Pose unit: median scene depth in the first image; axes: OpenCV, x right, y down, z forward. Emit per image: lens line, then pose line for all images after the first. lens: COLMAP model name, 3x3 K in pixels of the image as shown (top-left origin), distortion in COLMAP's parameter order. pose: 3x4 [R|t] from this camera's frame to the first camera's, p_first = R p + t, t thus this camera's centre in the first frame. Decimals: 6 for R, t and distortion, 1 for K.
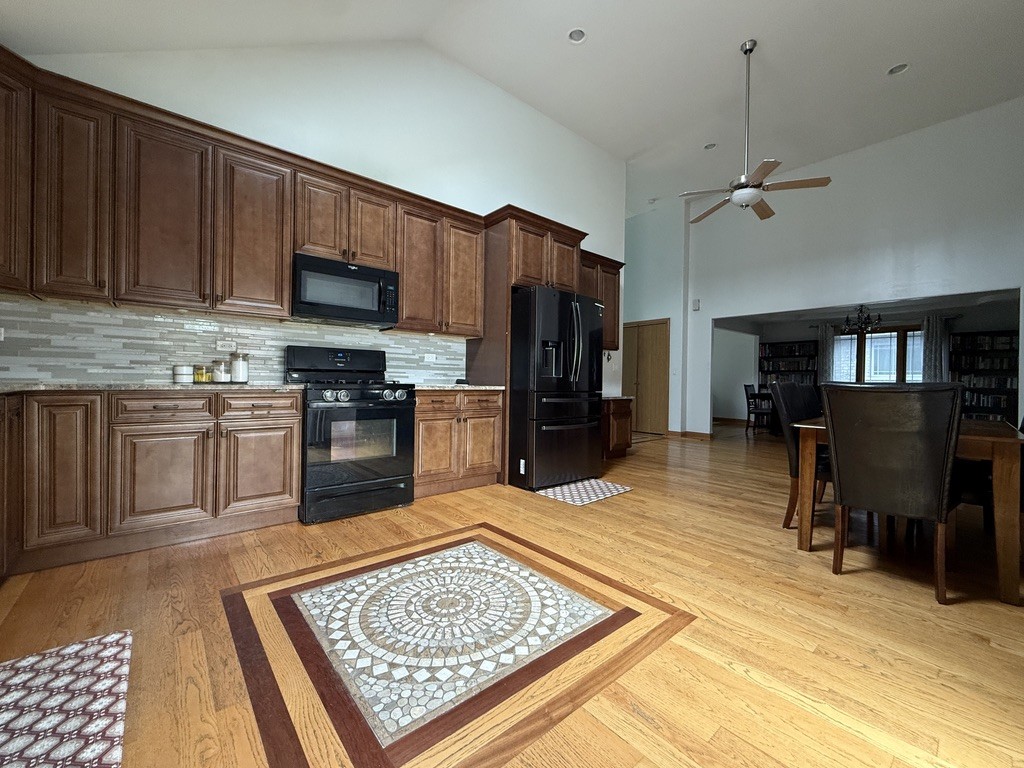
lens RADIAL K [[413.4, 0, 515.3], [0, 413.4, 381.9], [0, 0, 1]] dist [-0.000080, 0.000066]
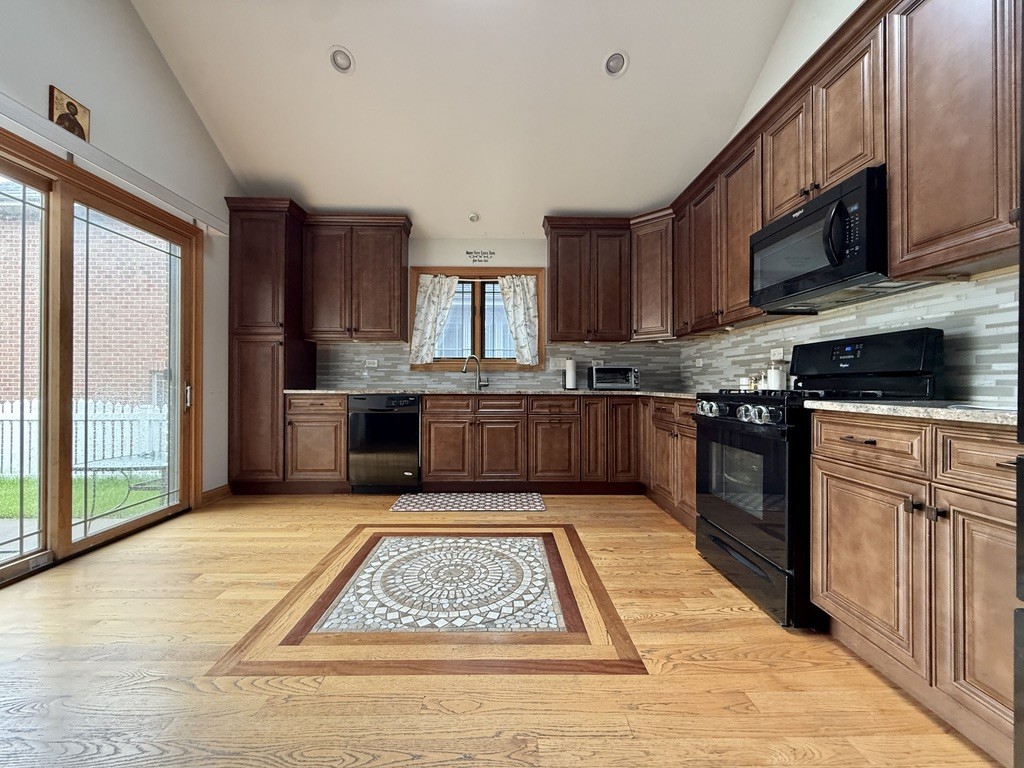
lens RADIAL K [[413.4, 0, 511.9], [0, 413.4, 384.5], [0, 0, 1]] dist [-0.000080, 0.000066]
pose [[-0.631868, -0.017435, -0.774880, 0.532008], [-0.015895, 0.999828, -0.009535, 0.000450], [0.774913, 0.006292, -0.632037, 1.504506]]
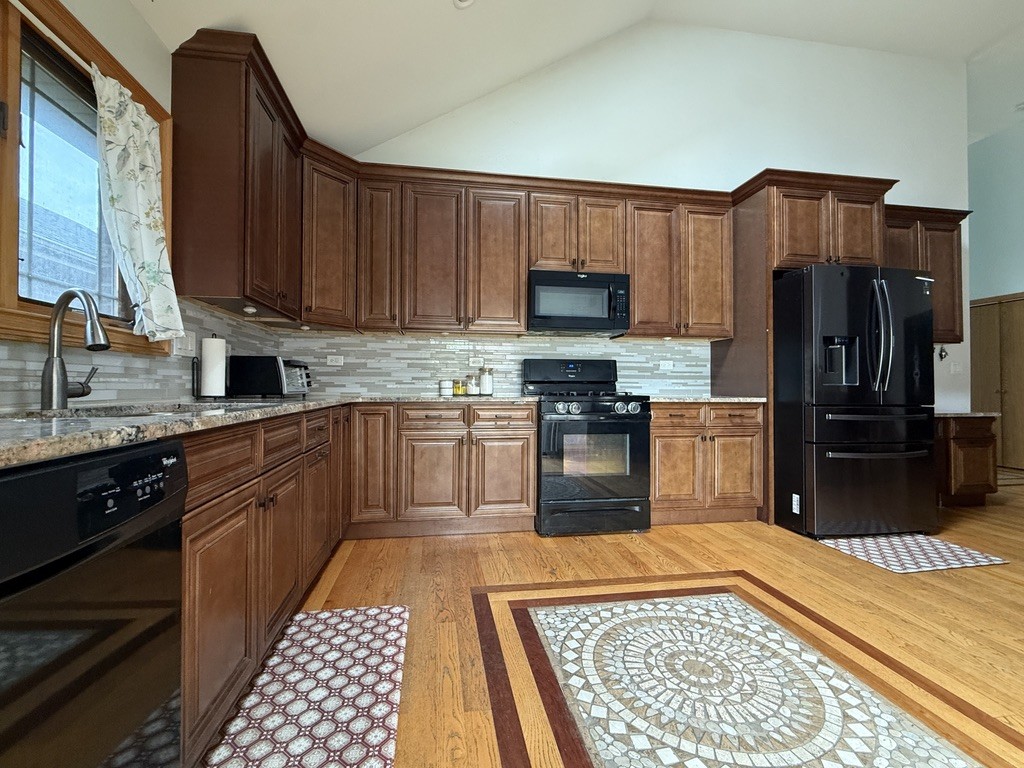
lens RADIAL K [[437.8, 0, 505.2], [0, 437.8, 379.5], [0, 0, 1]] dist [0.002584, -0.000142]
pose [[0.851127, -0.020988, -0.524540, -0.017061], [0.007373, 0.999580, -0.028033, -0.008015], [0.524907, 0.019992, 0.850924, 0.046630]]
